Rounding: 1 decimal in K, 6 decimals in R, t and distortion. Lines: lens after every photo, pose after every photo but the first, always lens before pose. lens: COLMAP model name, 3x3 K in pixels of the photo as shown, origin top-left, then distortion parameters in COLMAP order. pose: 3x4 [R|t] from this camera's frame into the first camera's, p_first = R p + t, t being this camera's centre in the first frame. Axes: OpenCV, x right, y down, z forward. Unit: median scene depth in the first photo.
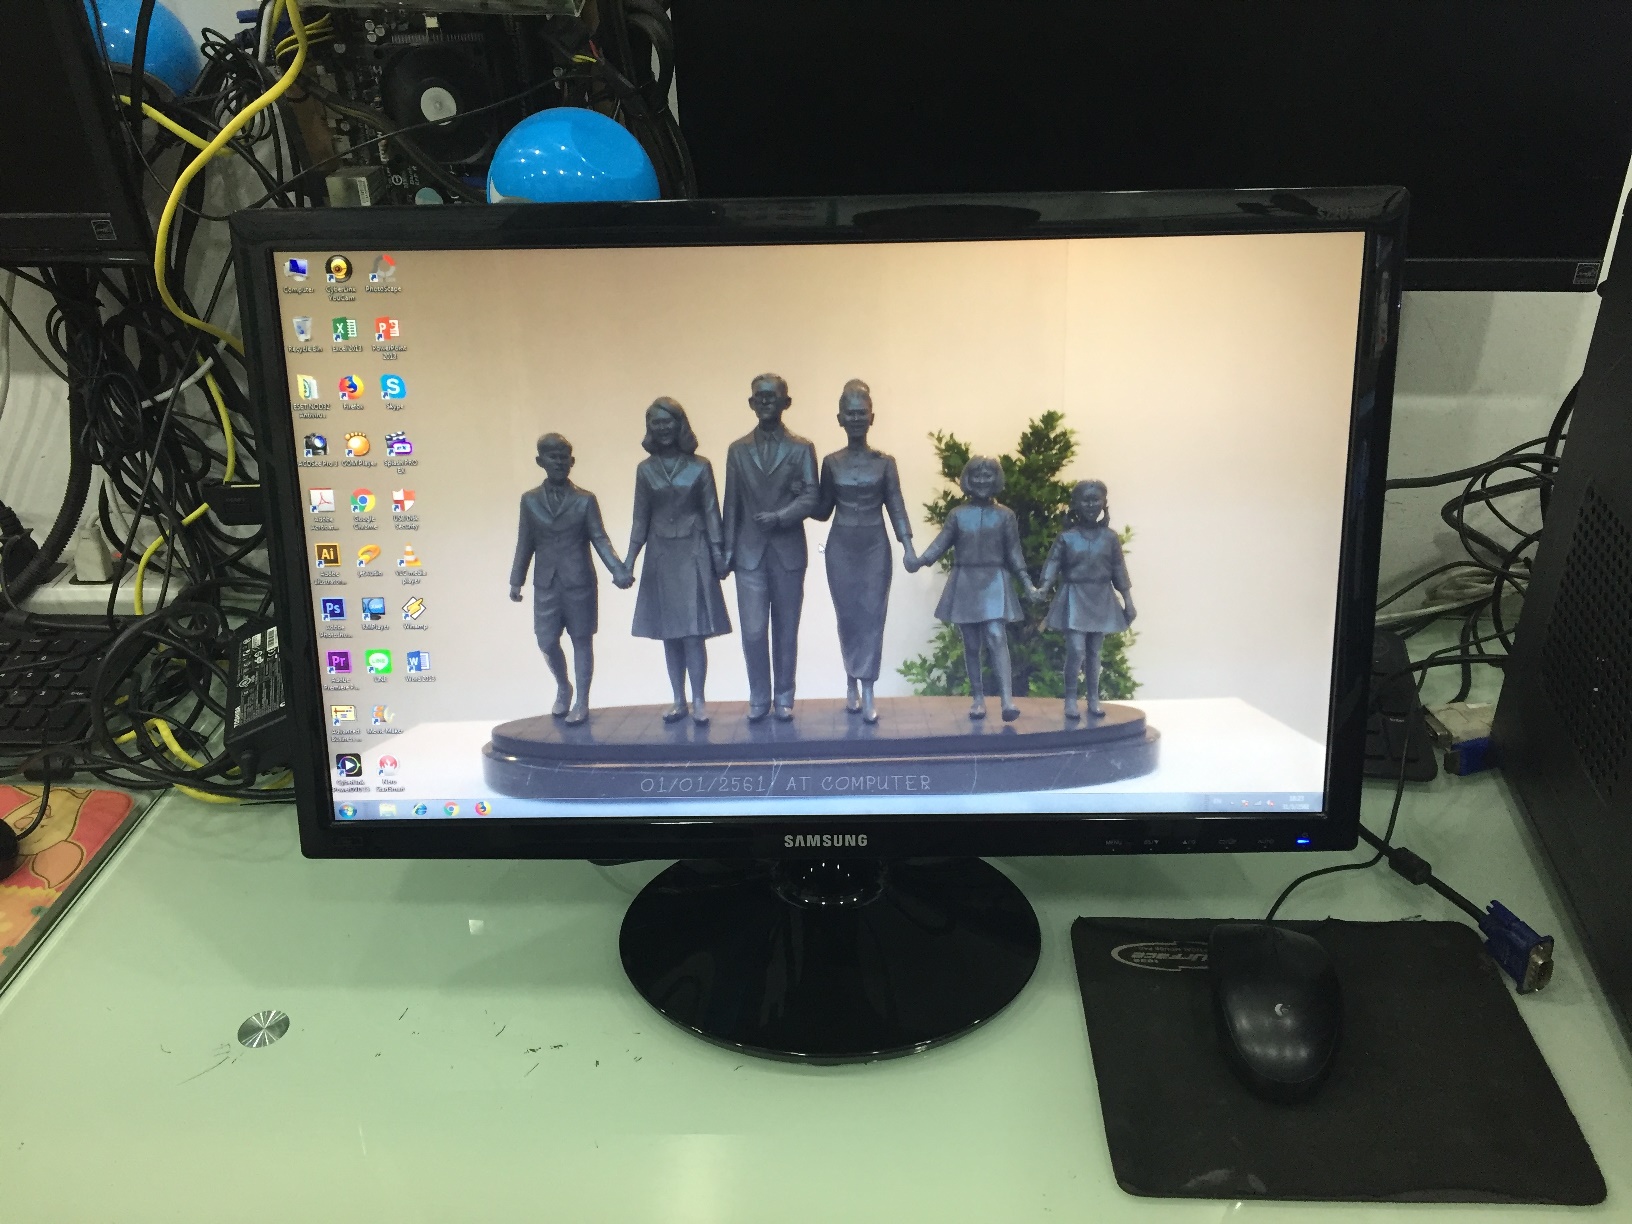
lens RADIAL K [[1578.3, 0, 787.2], [0, 1578.3, 608.6], [0, 0, 1]] dist [0.081499, -0.196254]
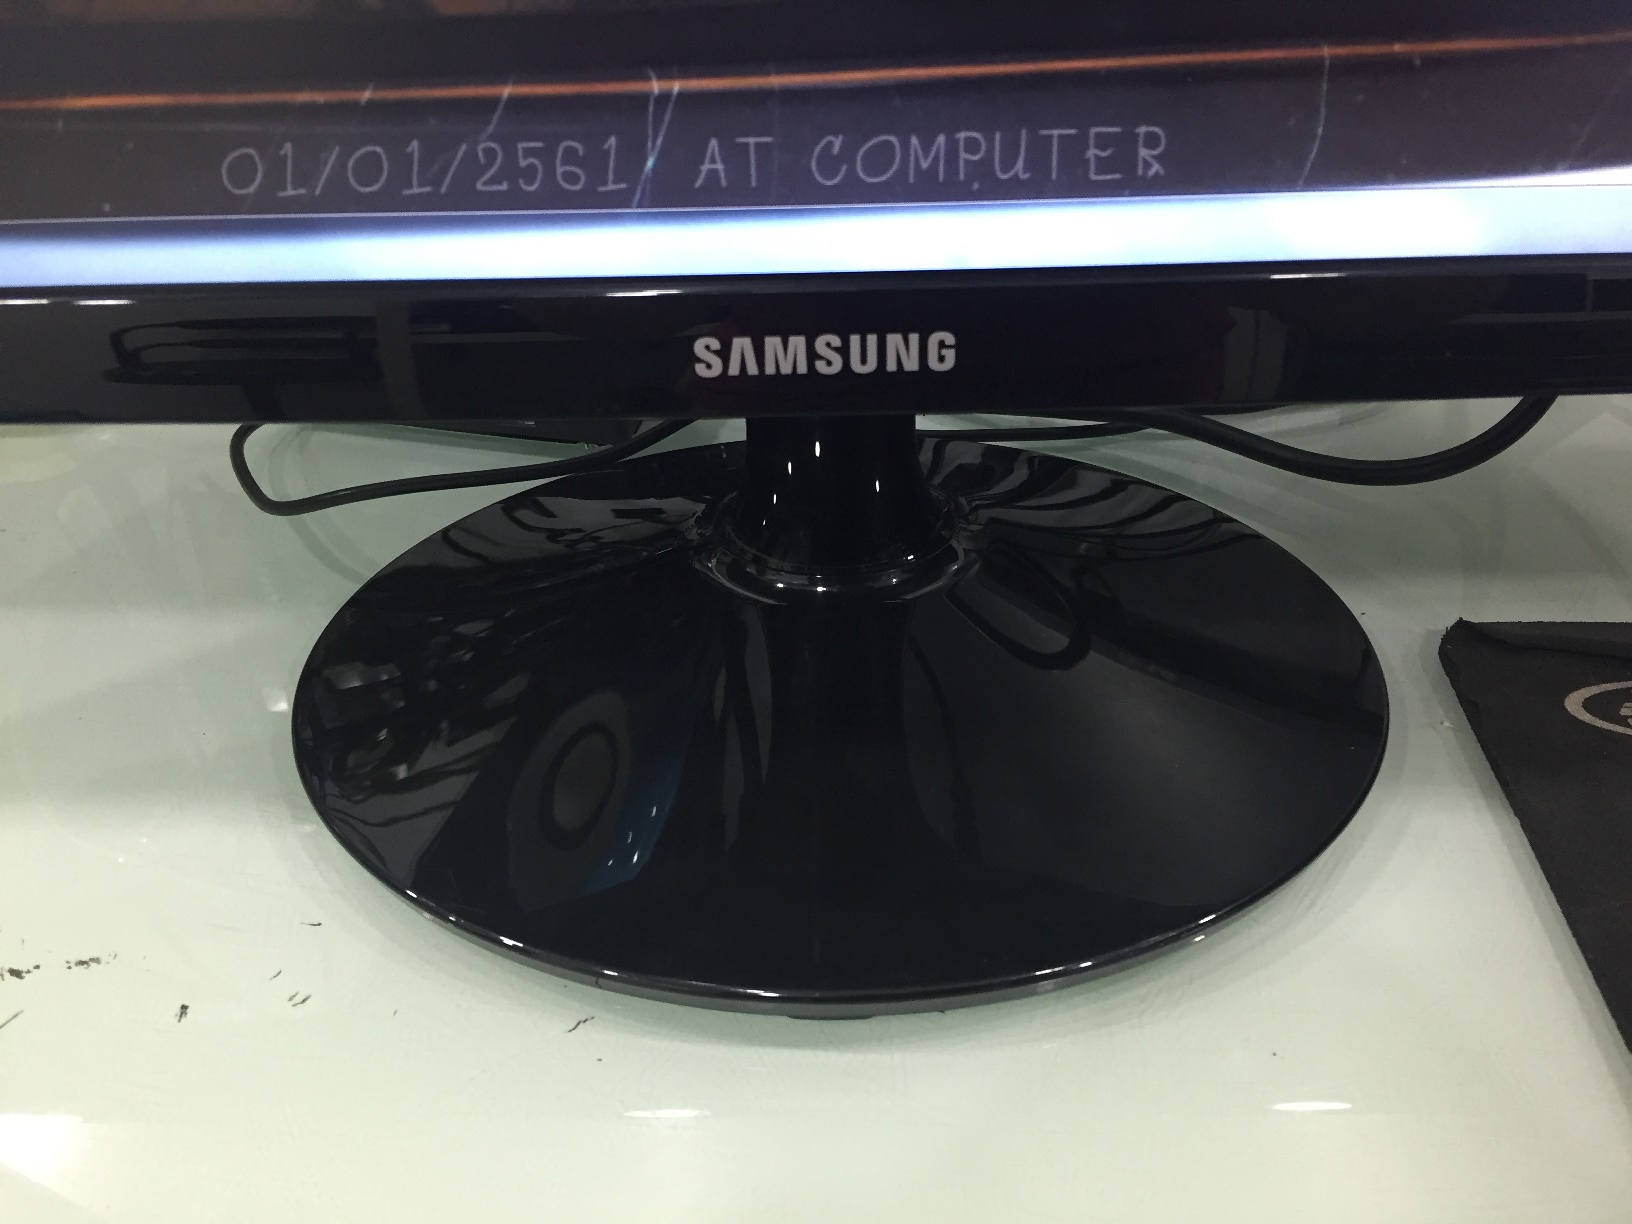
lens RADIAL K [[1578.3, 0, 787.2], [0, 1578.3, 608.6], [0, 0, 1]] dist [0.081499, -0.196254]
pose [[0.999966, -0.006144, -0.005563, 0.018357], [0.006842, 0.990734, 0.135645, 0.154227], [0.004678, -0.135679, 0.990742, 0.680724]]
